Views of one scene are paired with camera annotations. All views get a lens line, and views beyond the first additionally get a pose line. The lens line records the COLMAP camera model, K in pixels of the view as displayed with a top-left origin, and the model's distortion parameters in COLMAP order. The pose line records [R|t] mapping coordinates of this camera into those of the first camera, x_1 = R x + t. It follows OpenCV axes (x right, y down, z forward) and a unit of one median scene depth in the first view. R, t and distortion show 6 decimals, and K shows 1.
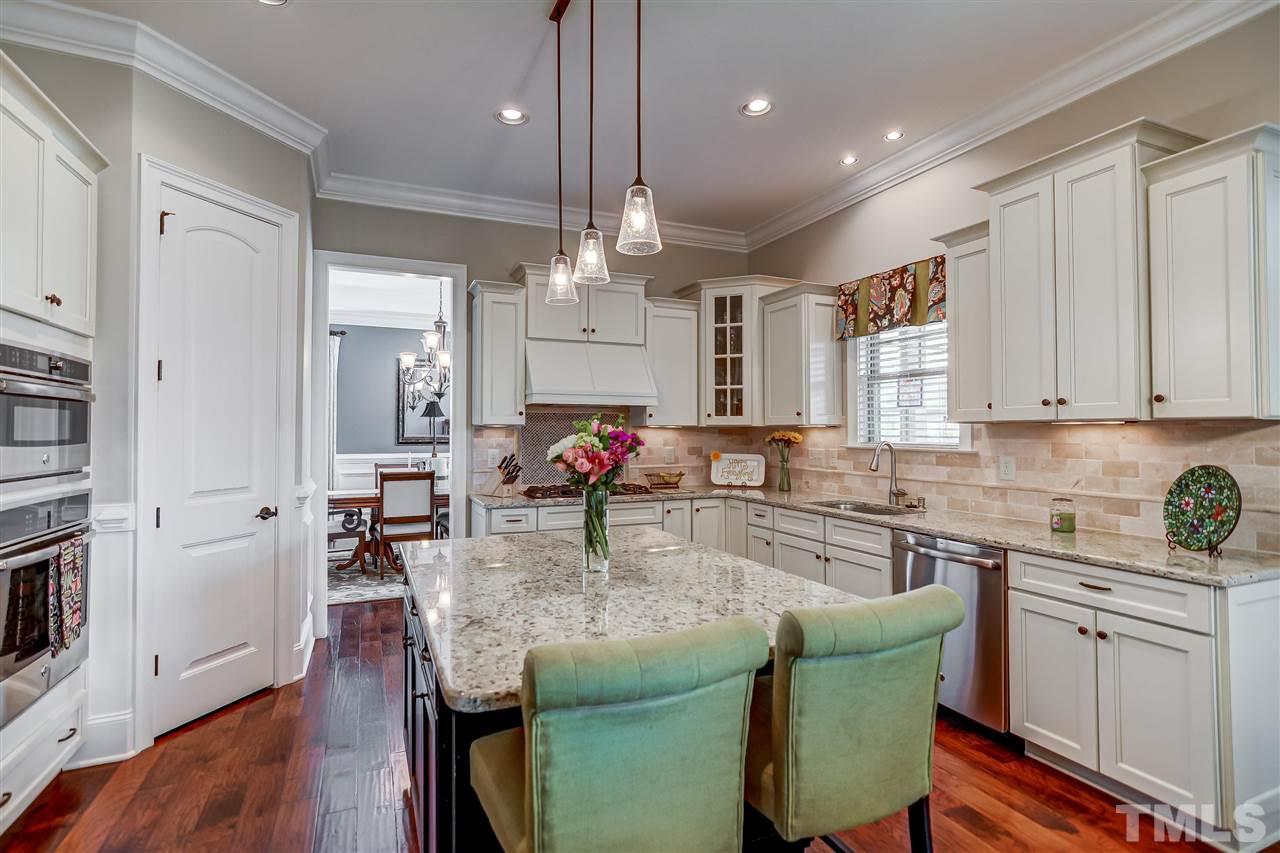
lens RADIAL K [[619.6, 0, 633.0], [0, 619.6, 420.7], [0, 0, 1]] dist [-0.000519, 0.001200]
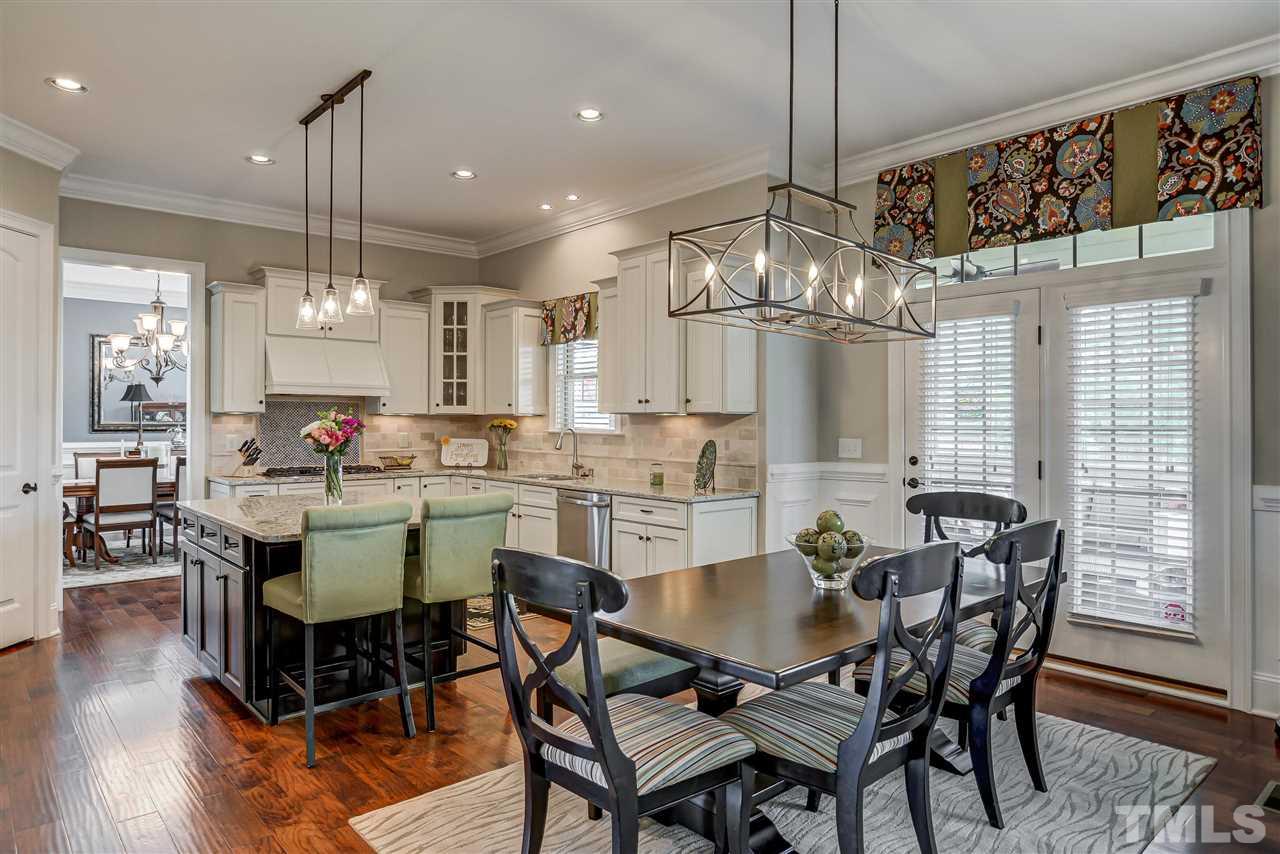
lens RADIAL K [[772.4, 0, 627.2], [0, 772.4, 420.4], [0, 0, 1]] dist [-0.005735, 0.004238]
pose [[0.953490, 0.003299, 0.301407, 0.028559], [-0.009209, 0.999792, 0.018190, -0.009938], [-0.301285, -0.020120, 0.953322, -0.514753]]
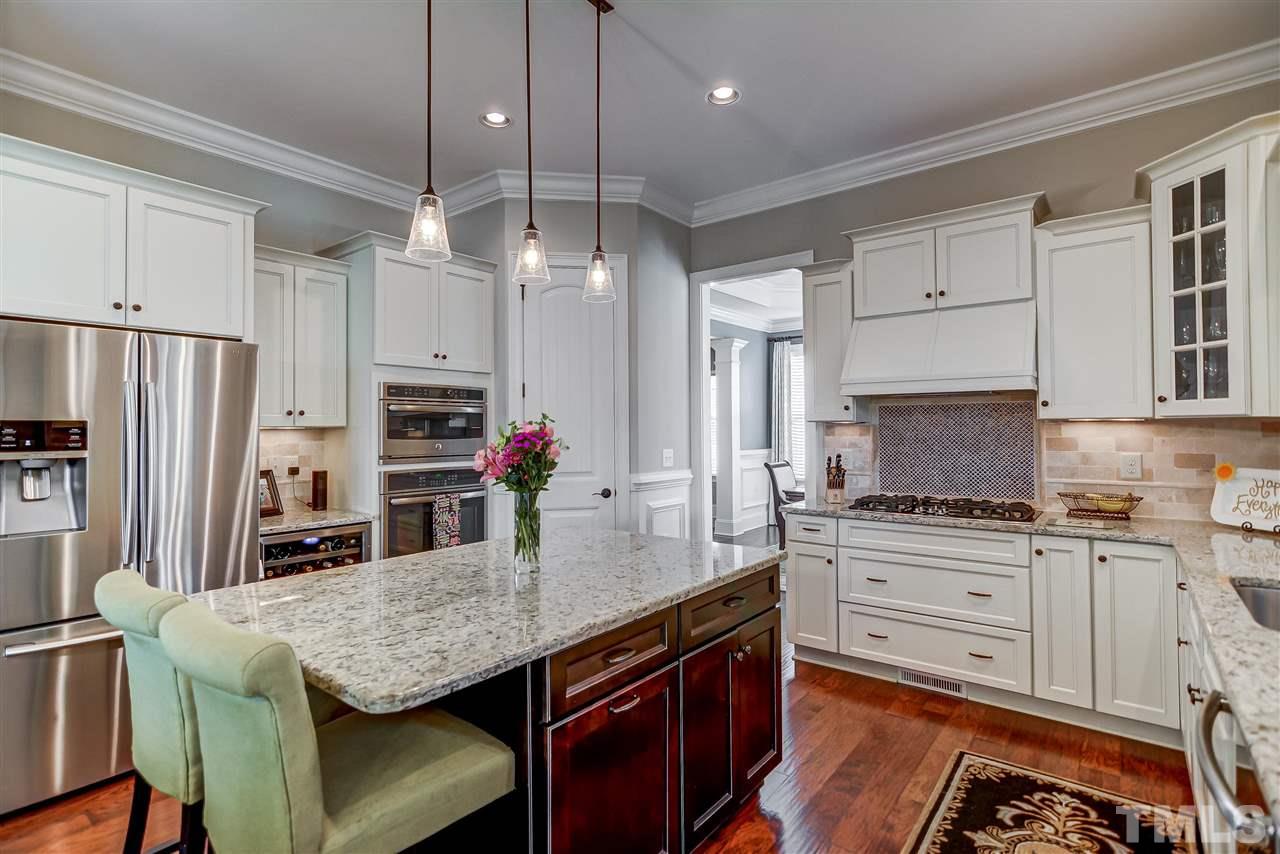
lens RADIAL K [[619.6, 0, 634.5], [0, 619.6, 421.2], [0, 0, 1]] dist [-0.000519, 0.001200]
pose [[0.469613, -0.014307, -0.882756, 0.434210], [0.021462, 0.999758, -0.004785, 0.004475], [0.882611, -0.016699, 0.469807, 0.329845]]
